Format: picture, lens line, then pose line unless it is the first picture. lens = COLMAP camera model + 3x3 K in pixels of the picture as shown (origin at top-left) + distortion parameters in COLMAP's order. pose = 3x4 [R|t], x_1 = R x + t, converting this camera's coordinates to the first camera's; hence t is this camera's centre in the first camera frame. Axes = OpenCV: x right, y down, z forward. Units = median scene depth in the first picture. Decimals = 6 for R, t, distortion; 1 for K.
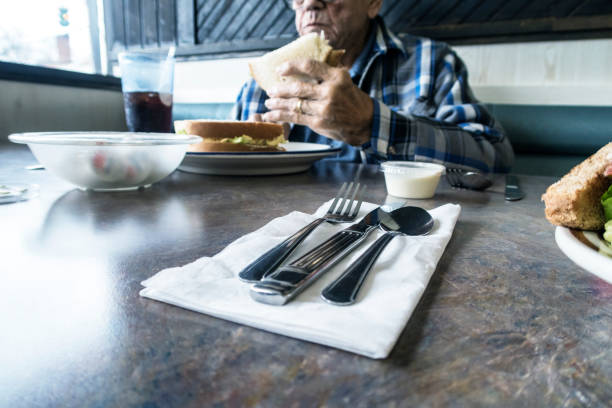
lens RADIAL K [[455.6, 0, 306.0], [0, 455.6, 204.0], [0, 0, 1]] dist [-0.056029, -0.002227]
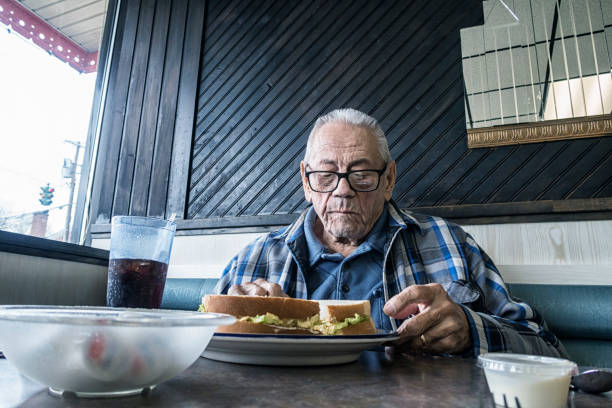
lens RADIAL K [[443.2, 0, 306.0], [0, 443.2, 204.0], [0, 0, 1]] dist [0.010666, 0.002473]
pose [[0.997385, 0.034541, 0.063477, -0.069932], [-0.007622, 0.923759, -0.382900, -0.015422], [-0.071864, 0.381415, 0.921607, 0.101107]]
